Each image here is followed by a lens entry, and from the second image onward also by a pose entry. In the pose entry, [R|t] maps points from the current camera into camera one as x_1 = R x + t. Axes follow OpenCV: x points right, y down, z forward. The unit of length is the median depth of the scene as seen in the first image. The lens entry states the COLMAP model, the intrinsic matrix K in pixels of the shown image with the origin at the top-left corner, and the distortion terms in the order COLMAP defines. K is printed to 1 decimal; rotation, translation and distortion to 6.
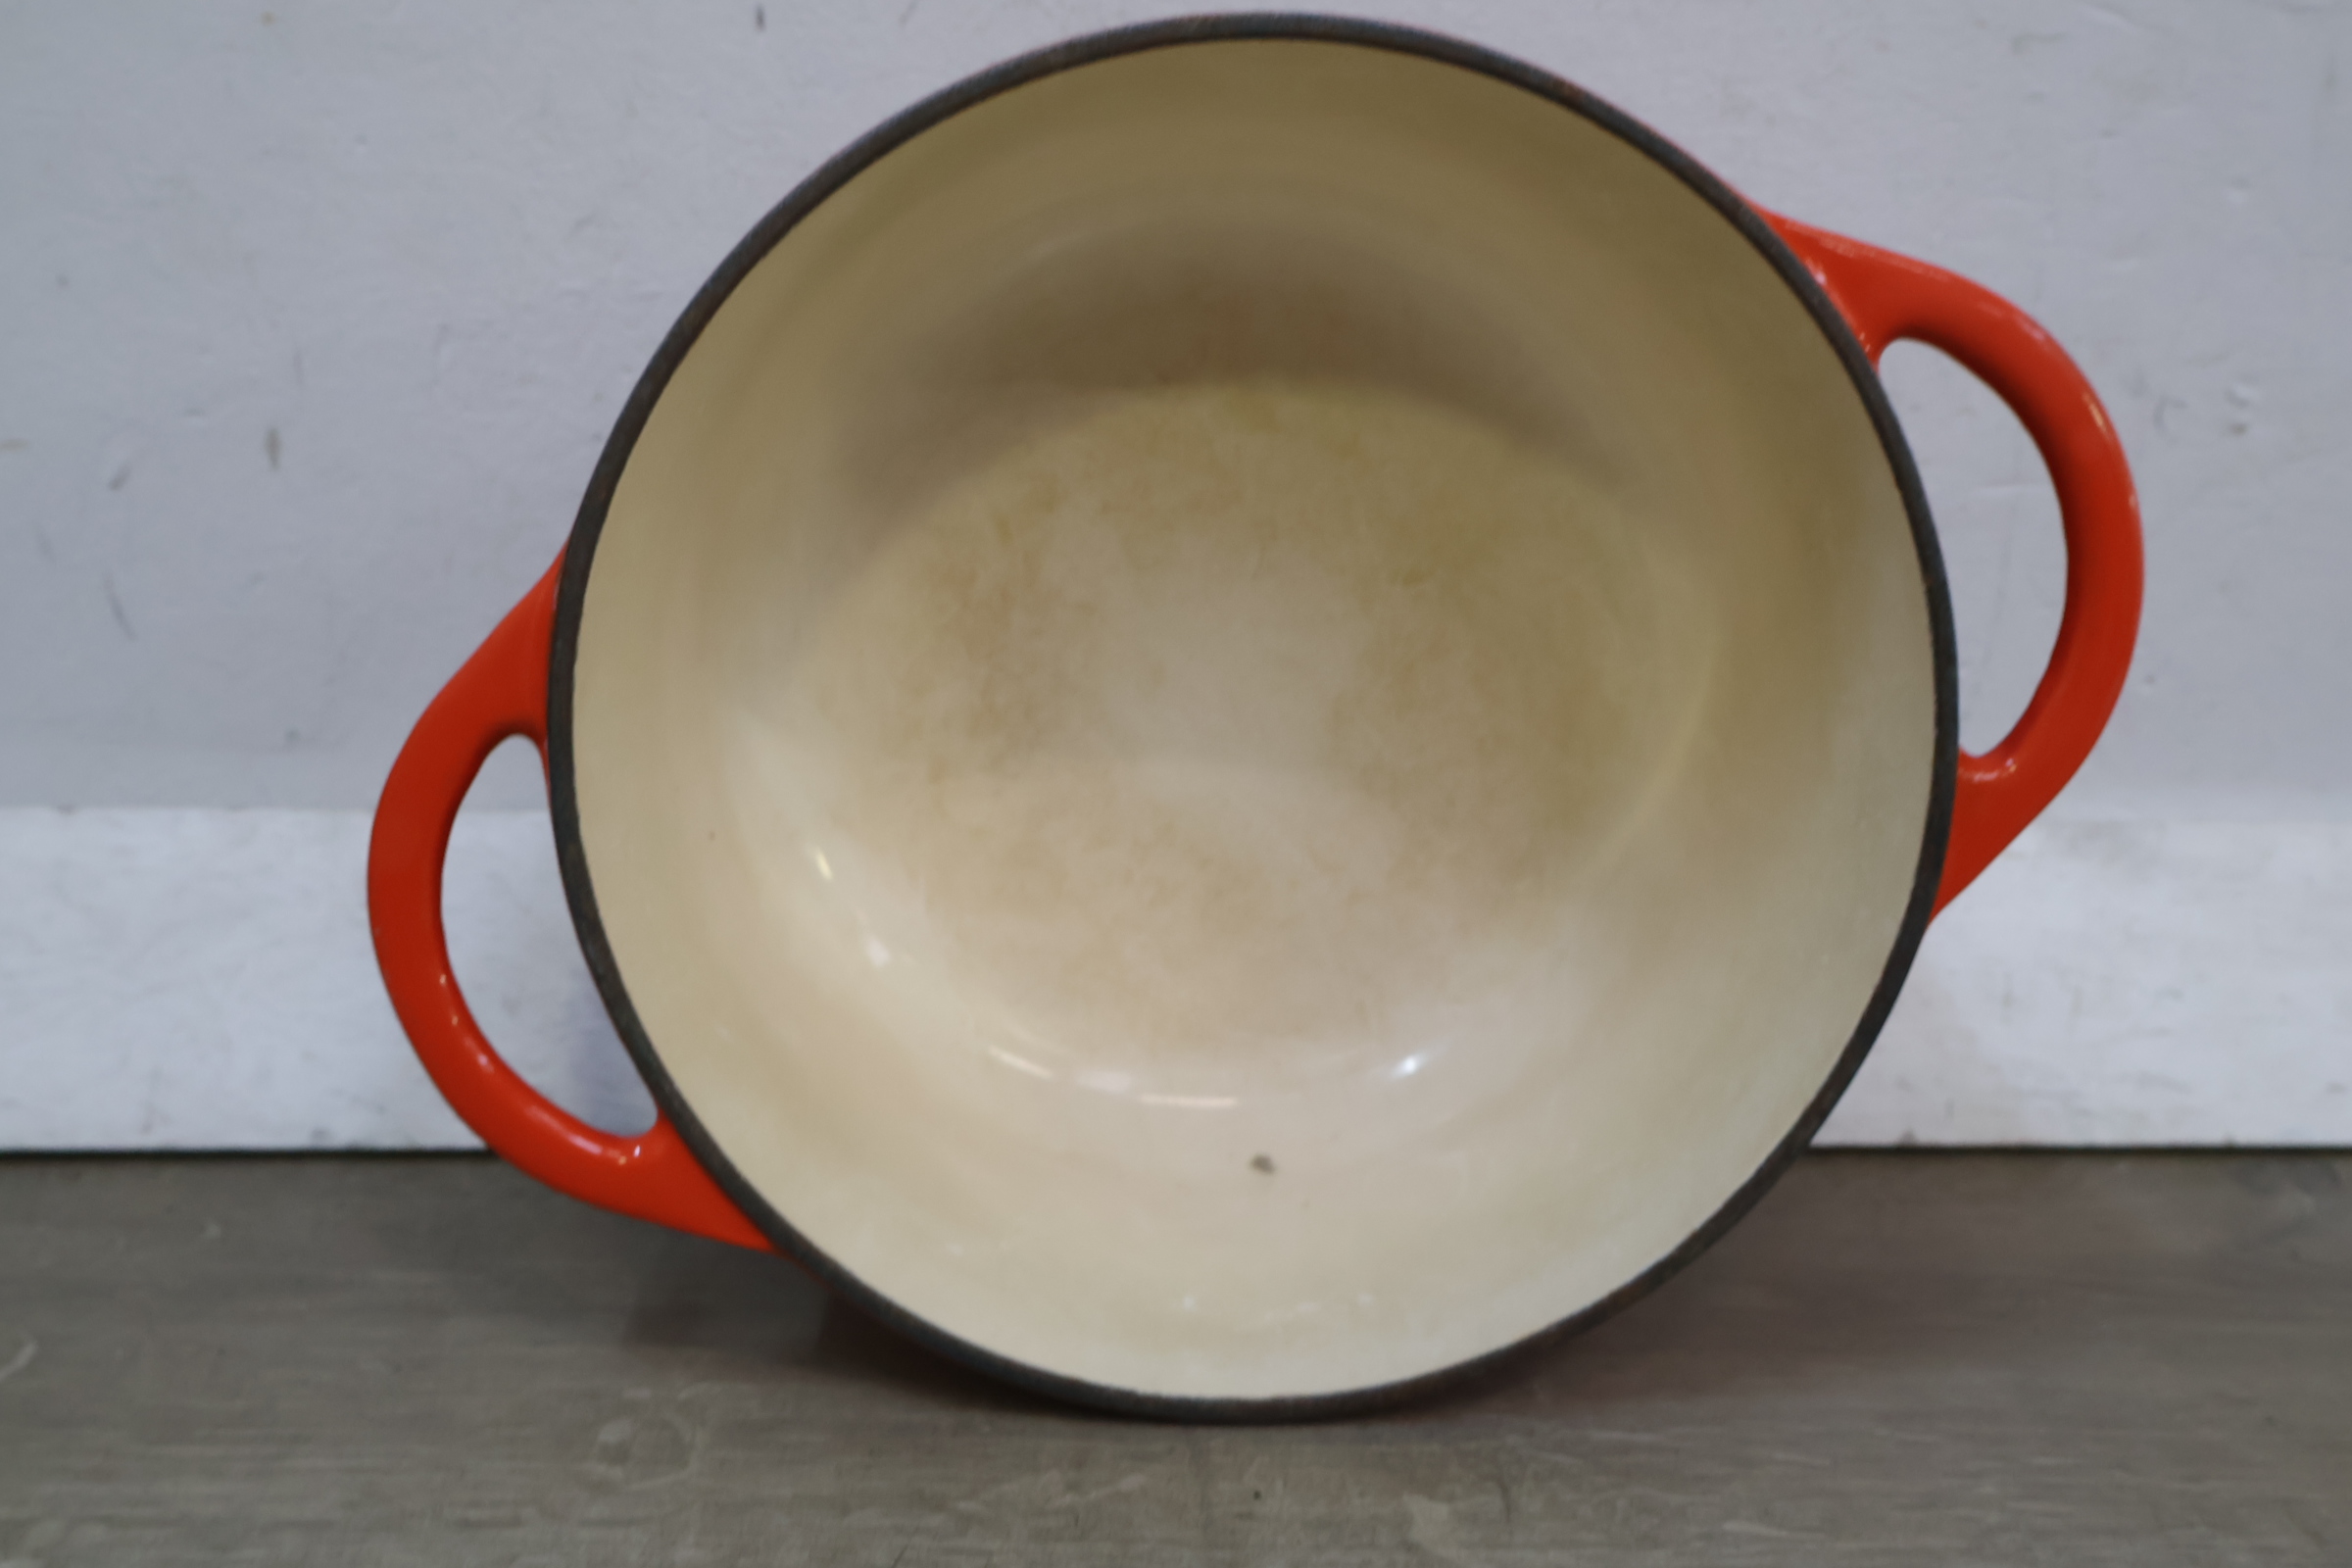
lens RADIAL K [[2342.3, 0, 1167.5], [0, 2342.3, 790.1], [0, 0, 1]] dist [0.008698, 0.000000]
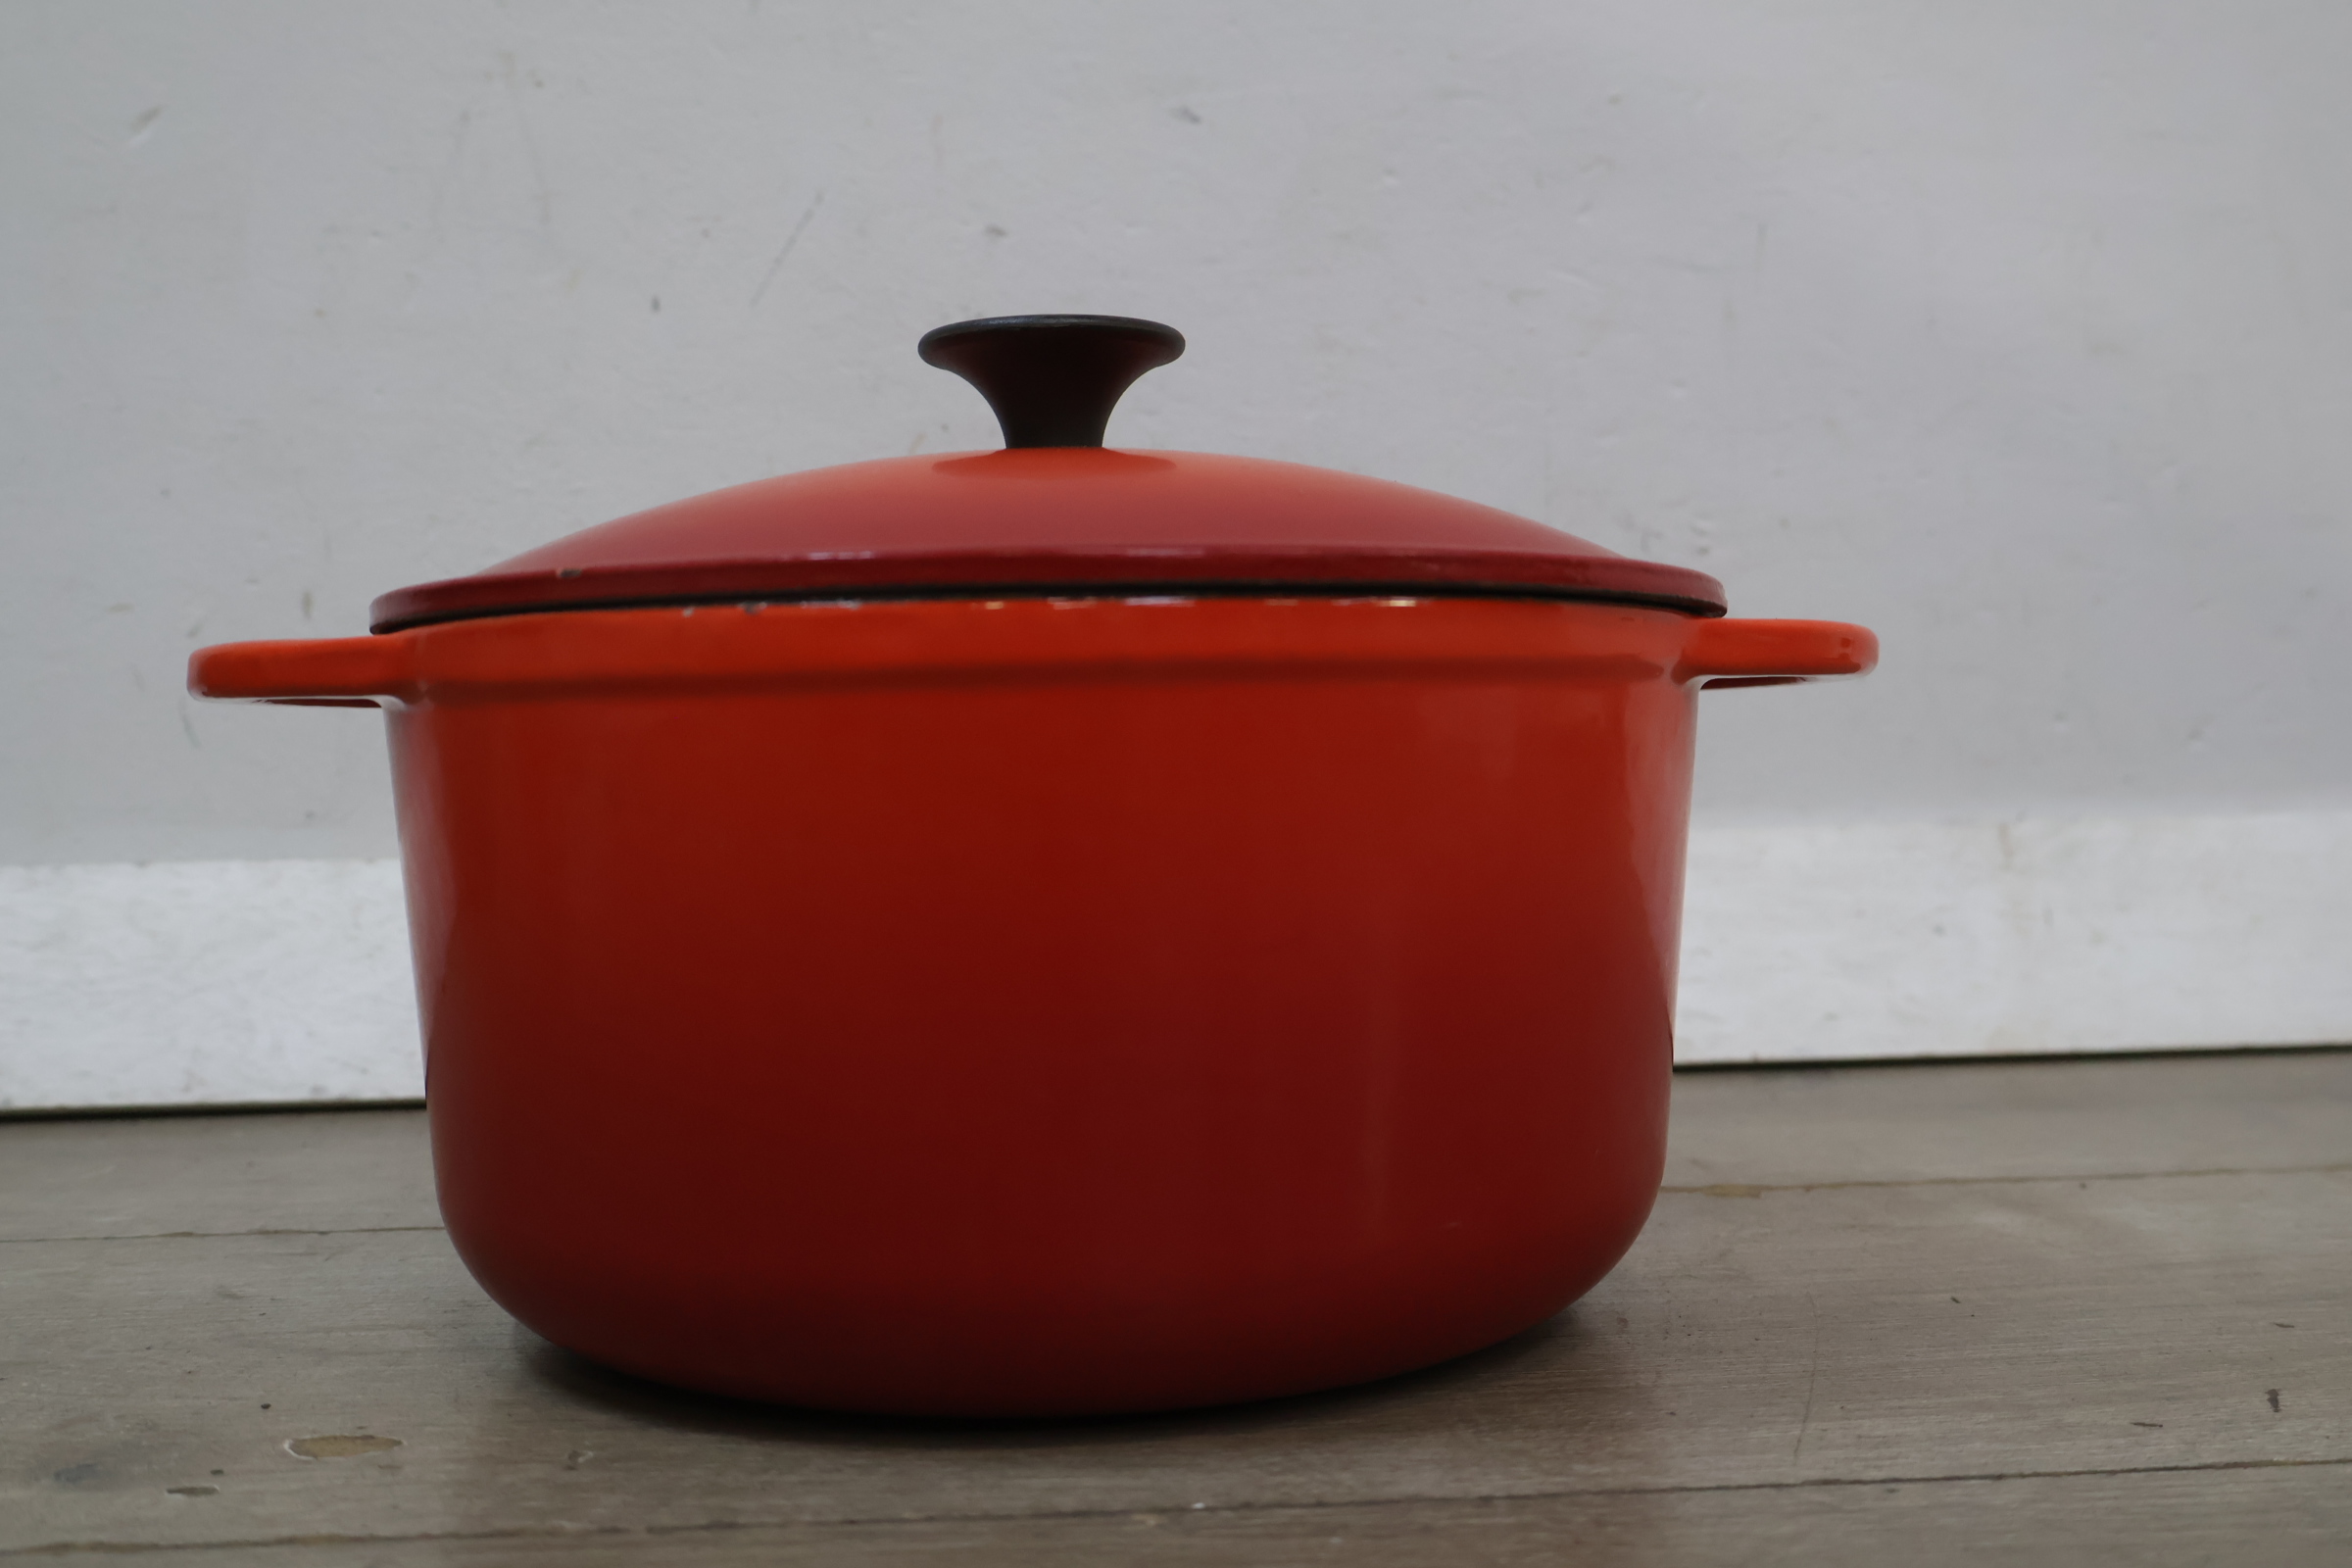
lens RADIAL K [[2342.3, 0, 1165.7], [0, 2342.3, 774.9], [0, 0, 1]] dist [0.008698, 0.000000]
pose [[0.999085, -0.037749, 0.020107, 0.104937], [0.041508, 0.969131, -0.243026, 0.326195], [-0.010312, 0.243638, 0.969811, -0.356421]]
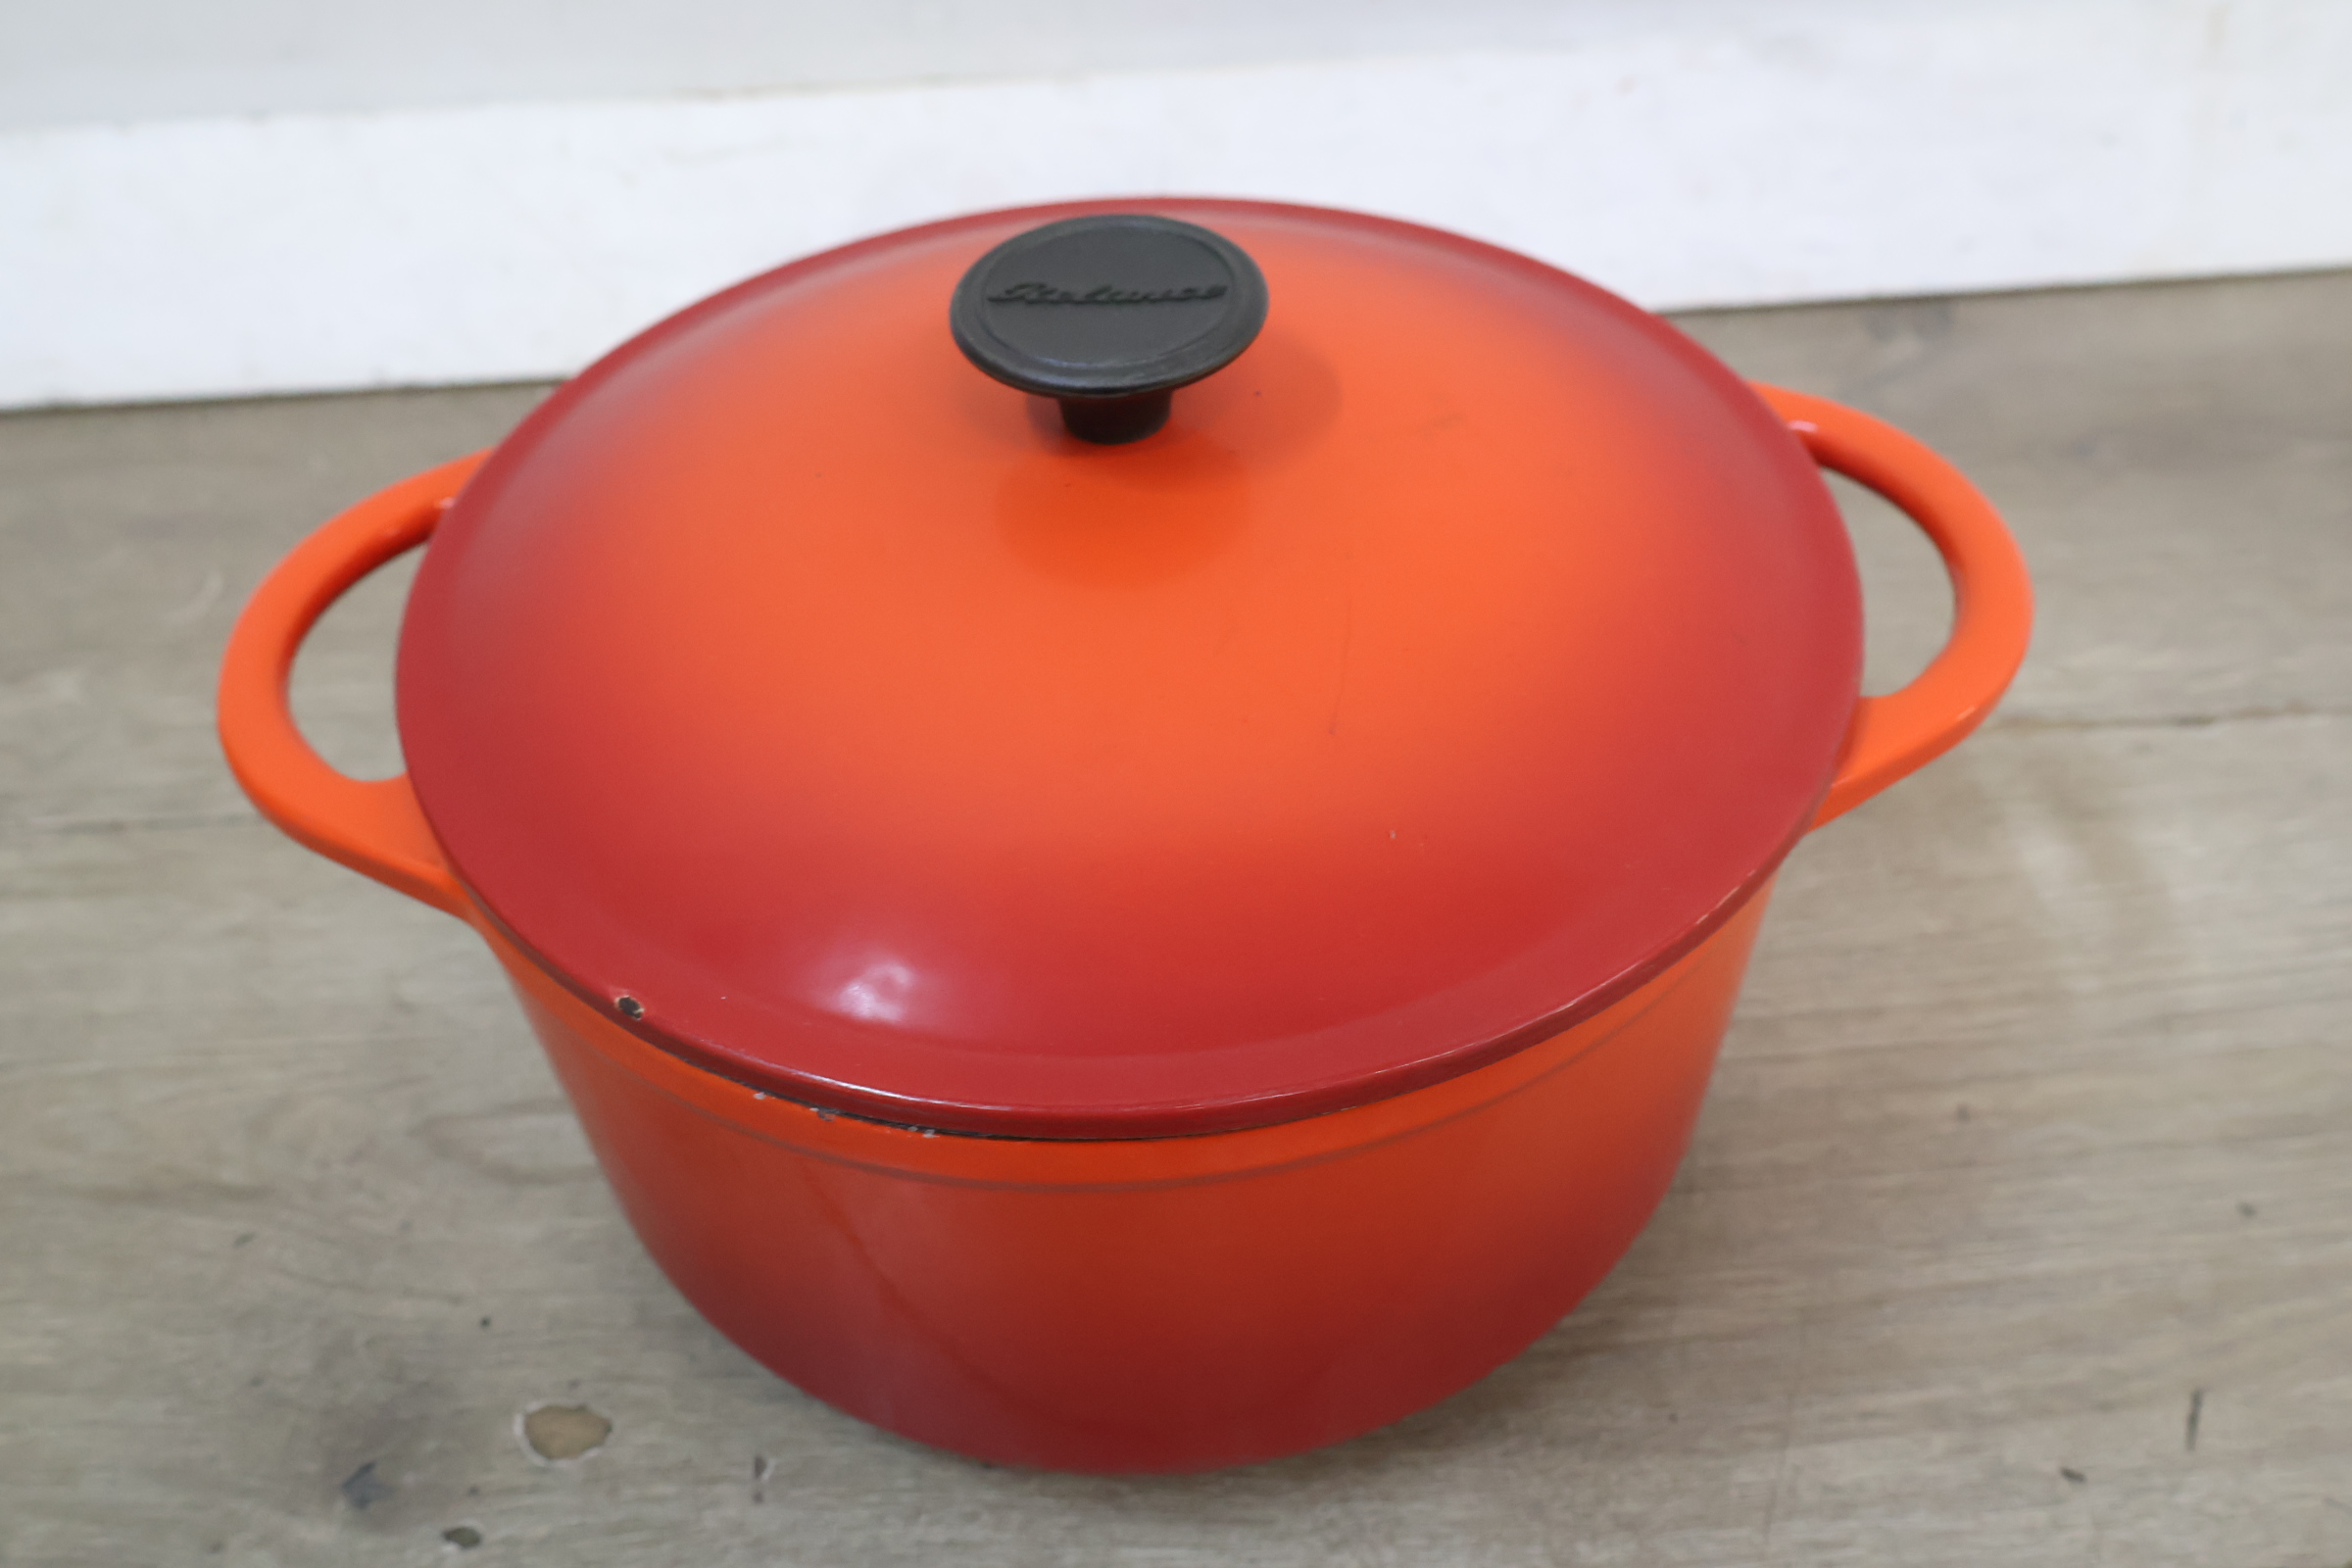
lens RADIAL K [[2342.3, 0, 1158.4], [0, 2342.3, 770.5], [0, 0, 1]] dist [0.008698, 0.000000]
pose [[0.998021, -0.039957, -0.048561, 0.131290], [0.058228, 0.878821, 0.473585, -0.260690], [0.023754, -0.475475, 0.879408, -0.254285]]
